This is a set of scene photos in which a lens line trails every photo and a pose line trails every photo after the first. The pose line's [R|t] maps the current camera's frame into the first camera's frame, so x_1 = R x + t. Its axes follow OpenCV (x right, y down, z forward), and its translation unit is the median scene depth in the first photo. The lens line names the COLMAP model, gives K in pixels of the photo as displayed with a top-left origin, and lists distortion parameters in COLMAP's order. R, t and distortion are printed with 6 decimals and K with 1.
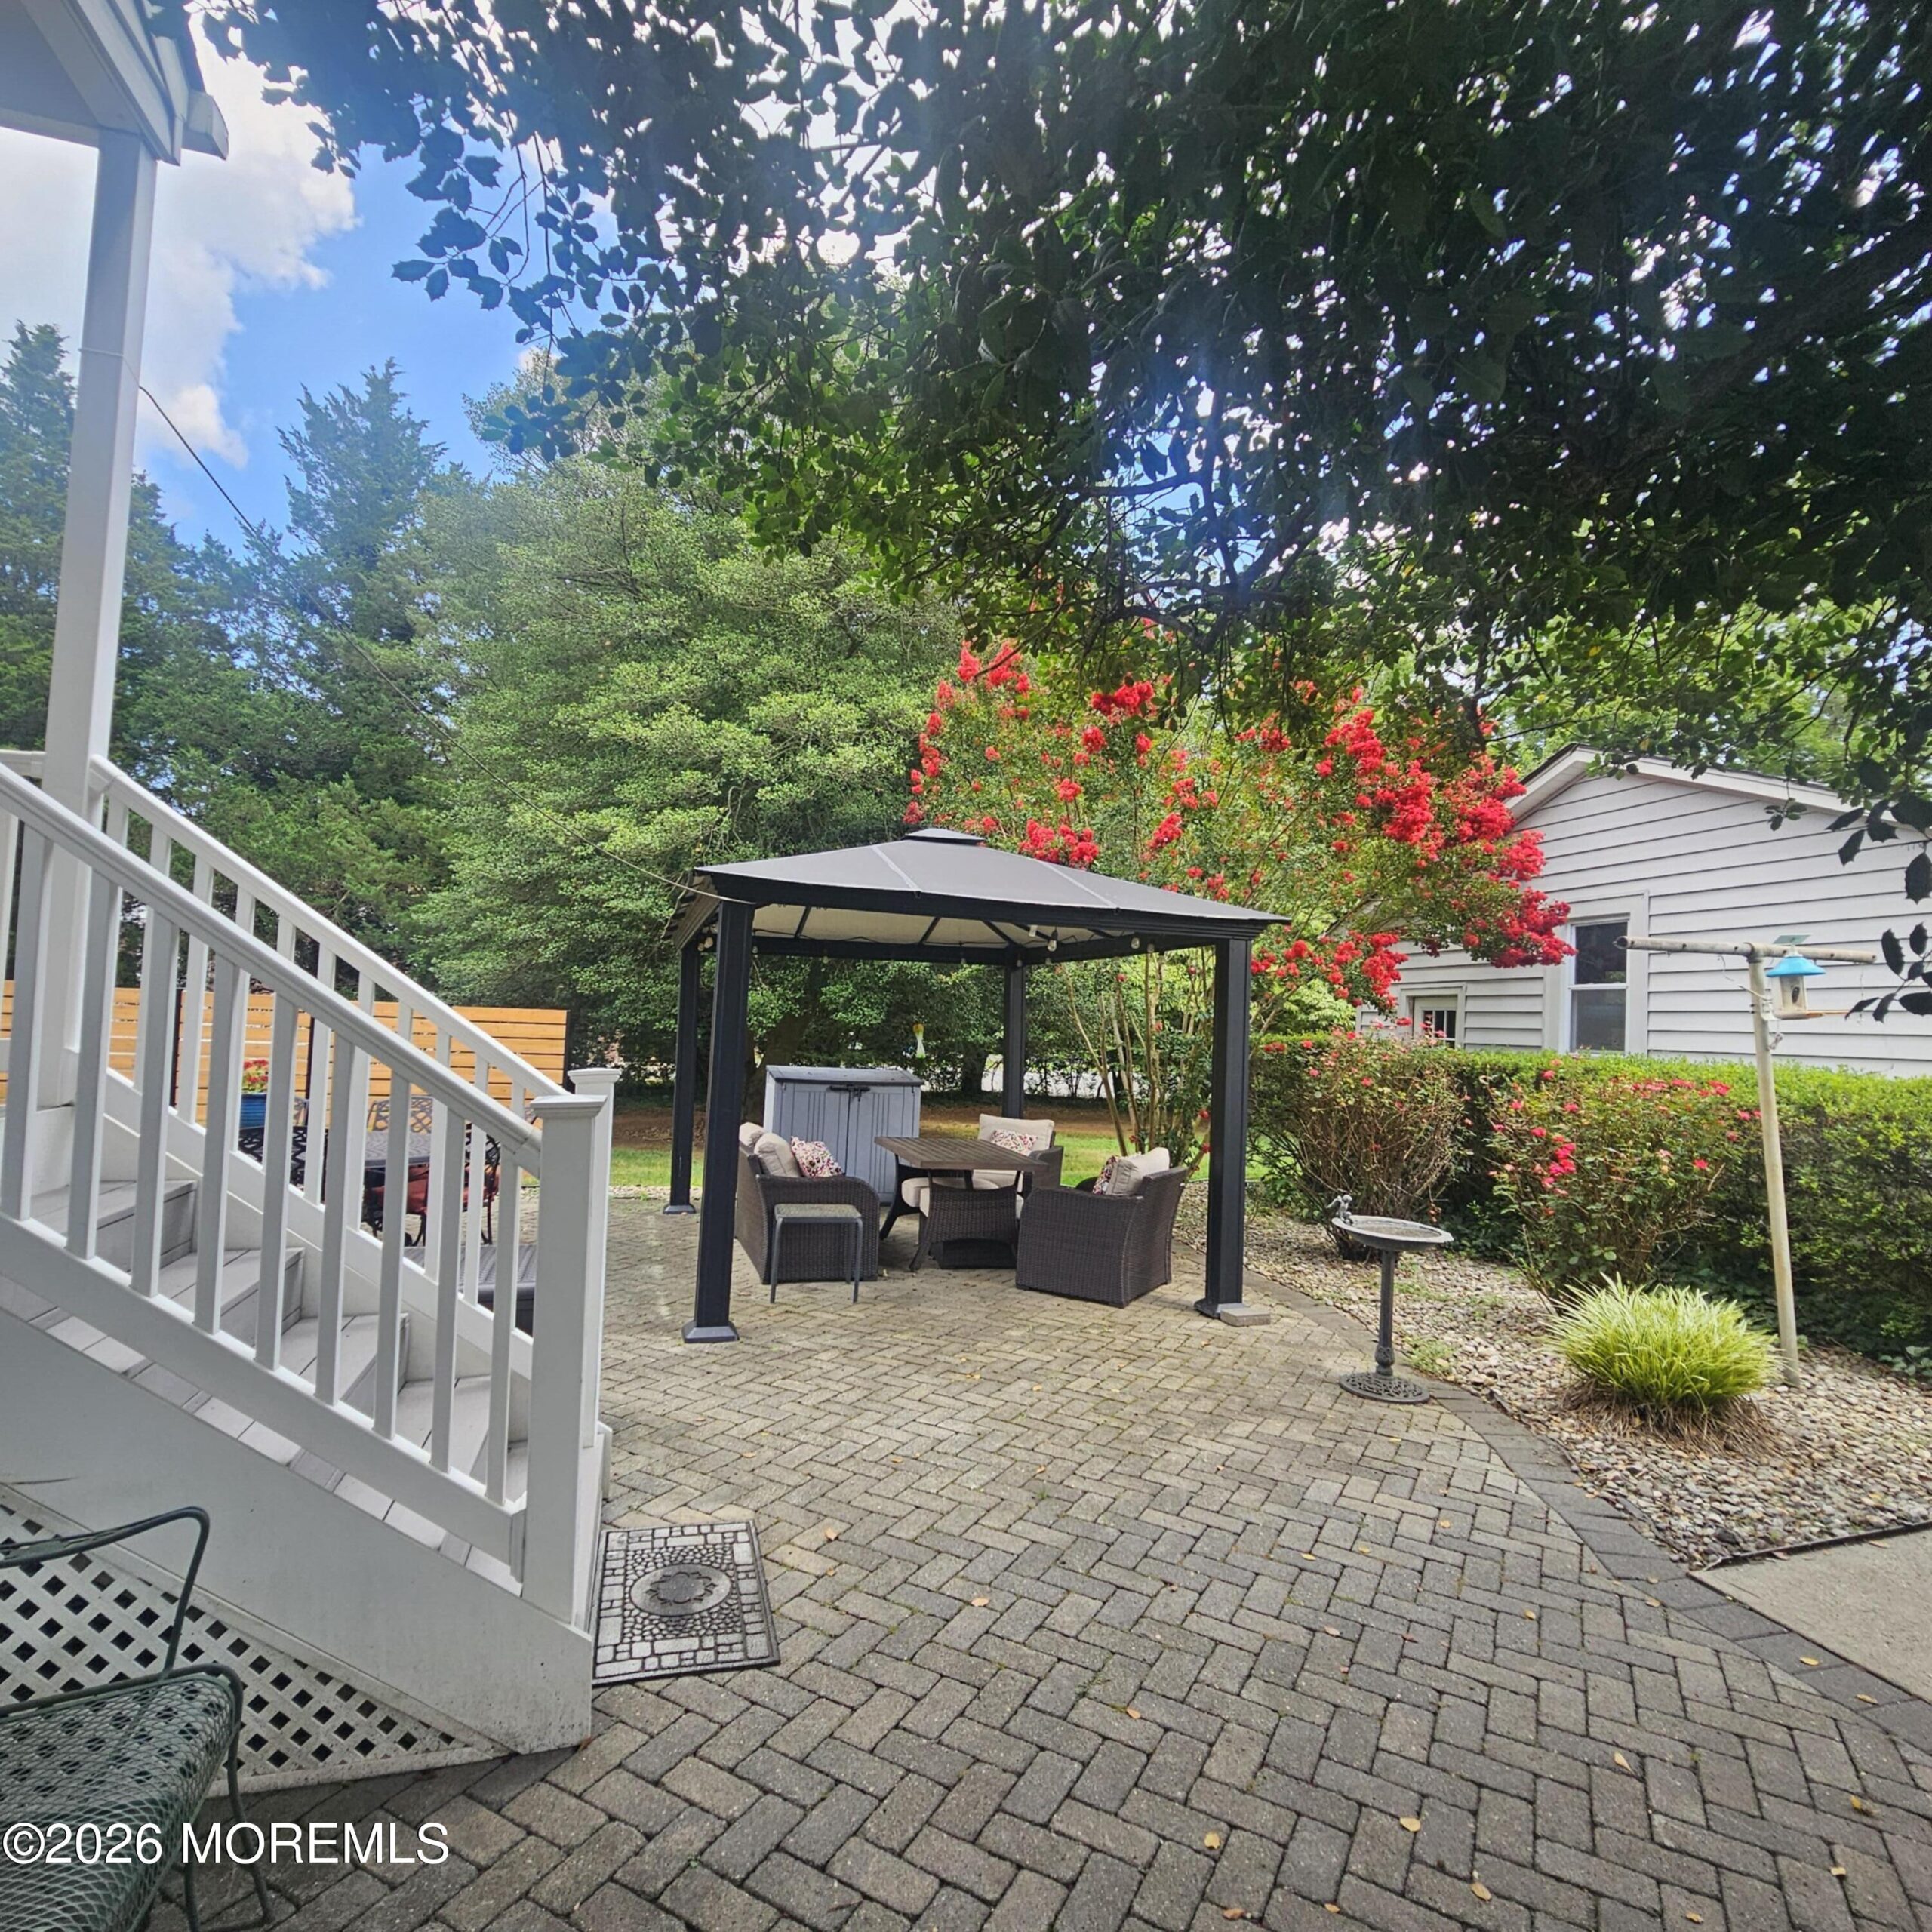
lens RADIAL K [[1014.6, 0, 966.0], [0, 1014.6, 966.0], [0, 0, 1]] dist [0.001214, 0.000146]
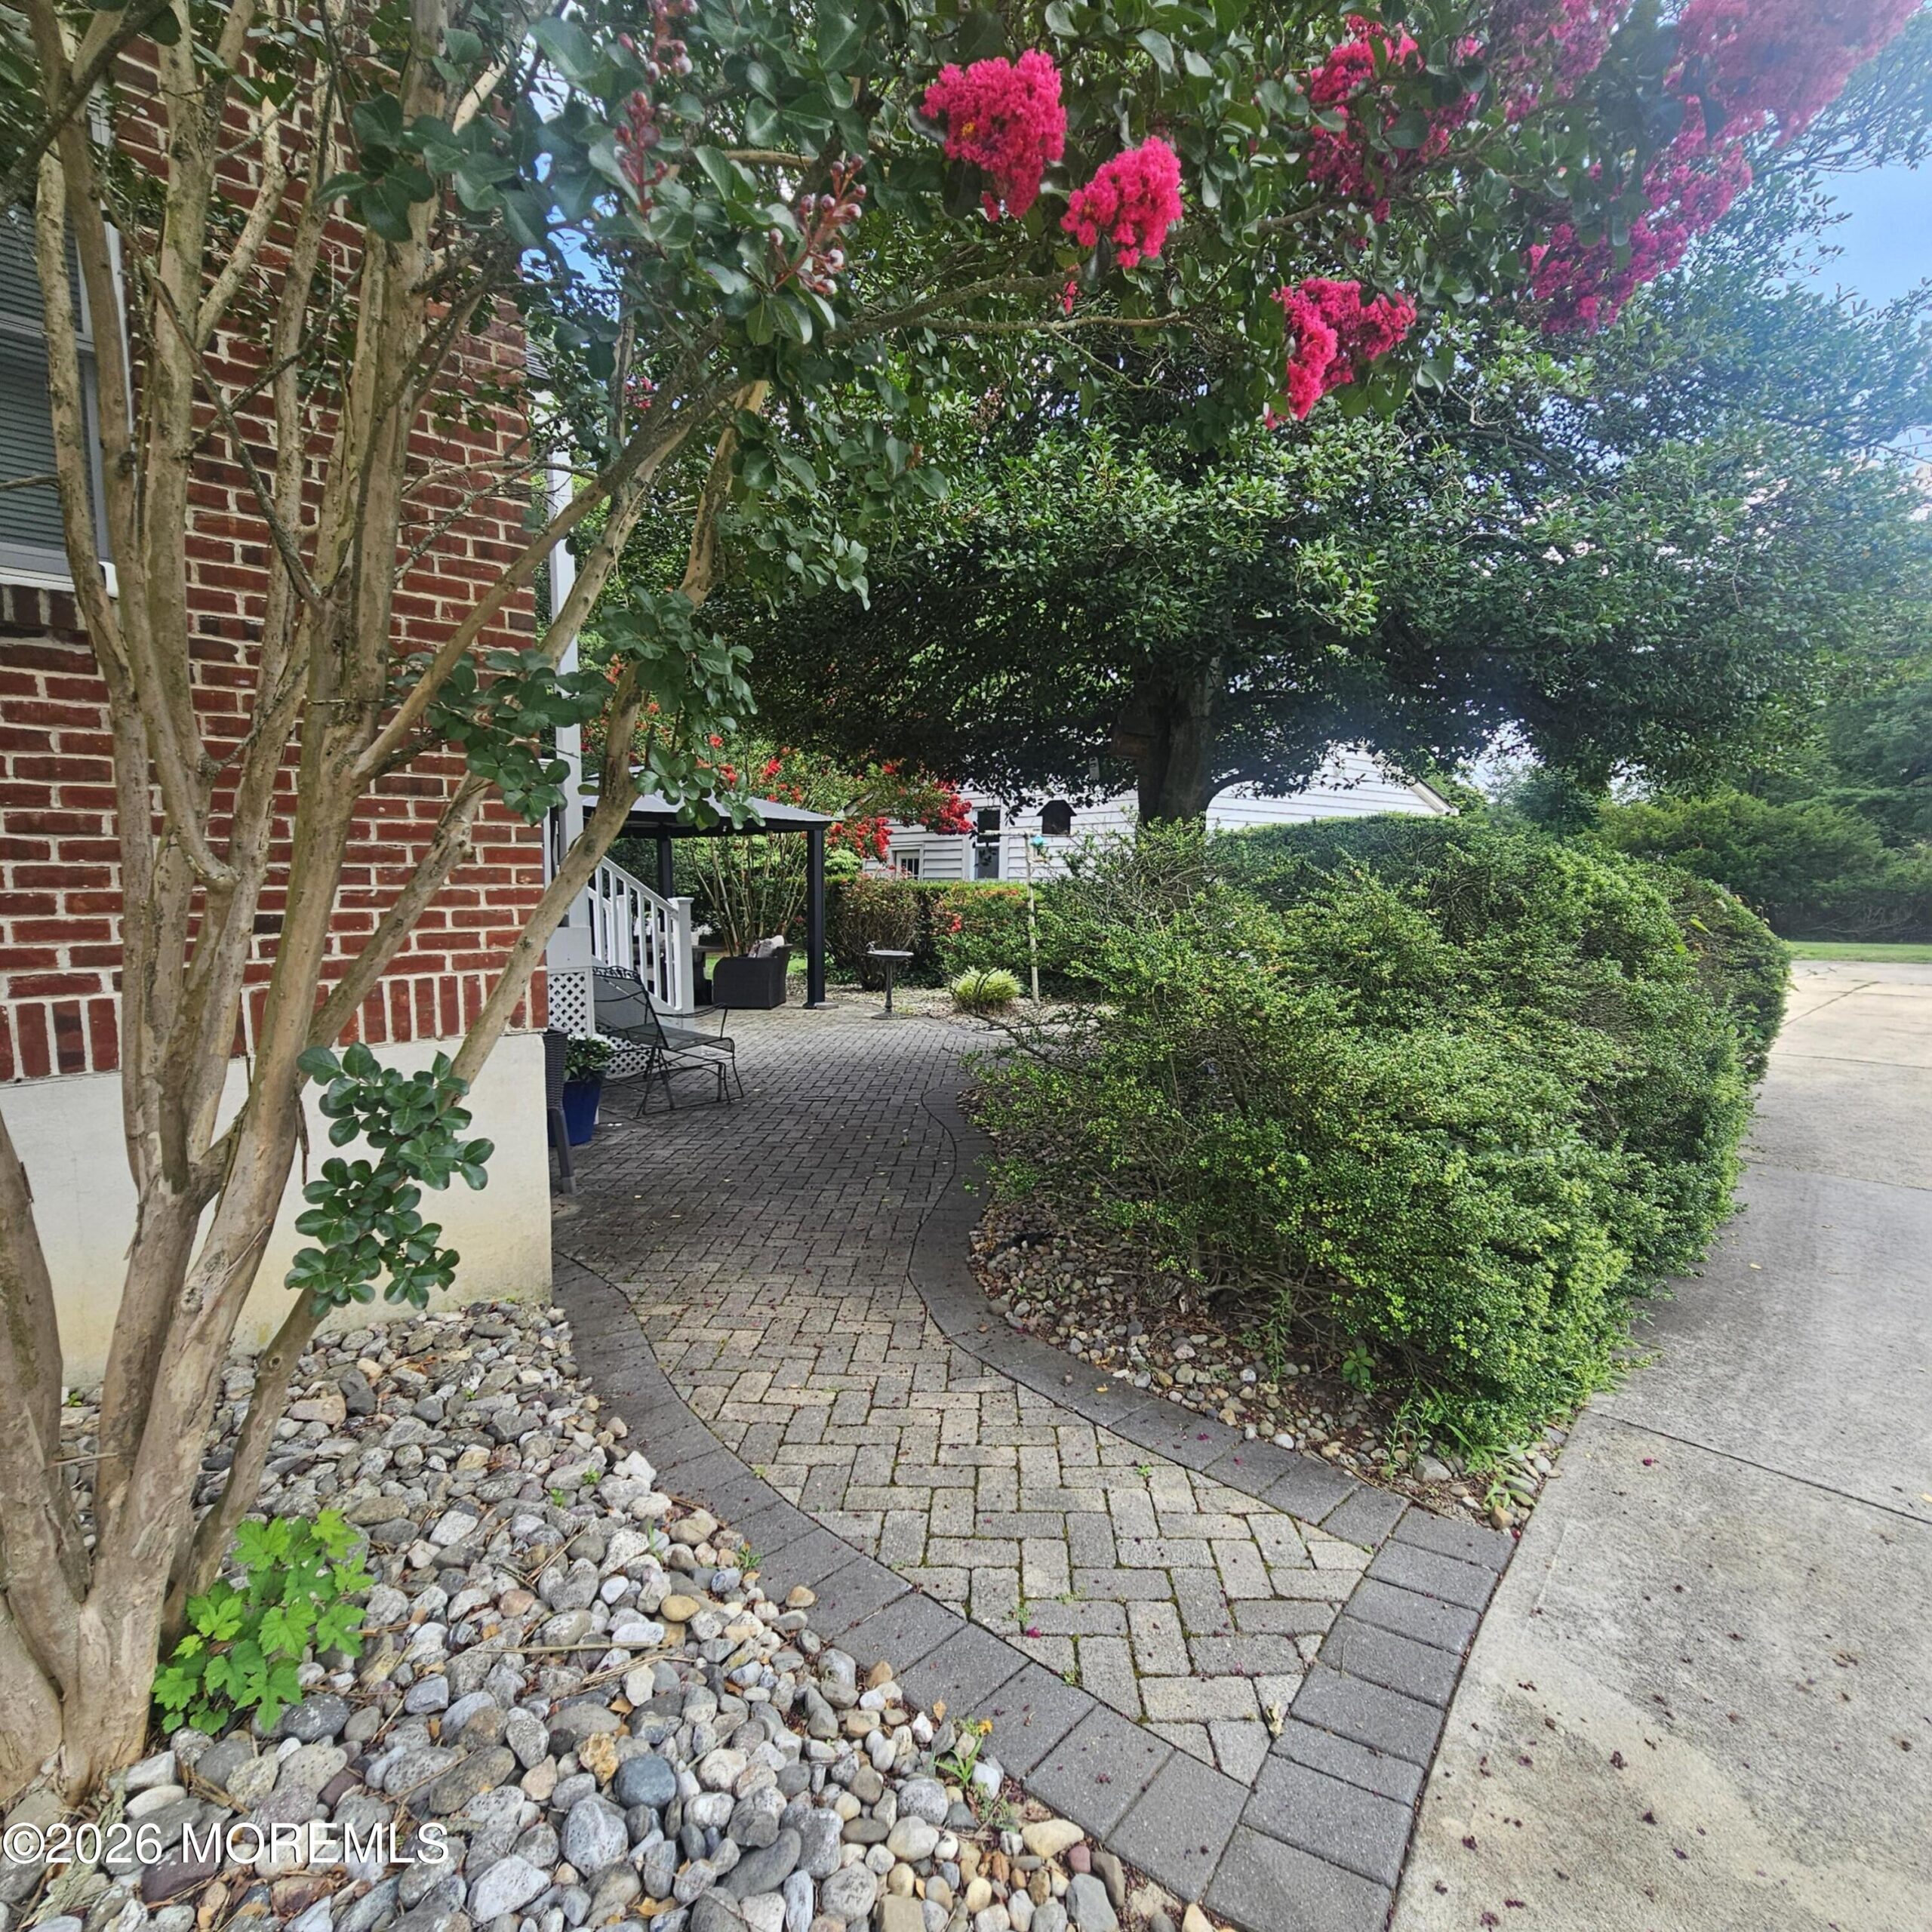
lens RADIAL K [[1014.6, 0, 966.0], [0, 1014.6, 966.0], [0, 0, 1]] dist [0.001214, 0.000146]
pose [[0.883479, -0.070102, 0.463196, -0.299936], [-0.000512, 0.988596, 0.150594, -0.042100], [-0.468470, -0.133284, 0.873368, -0.661903]]
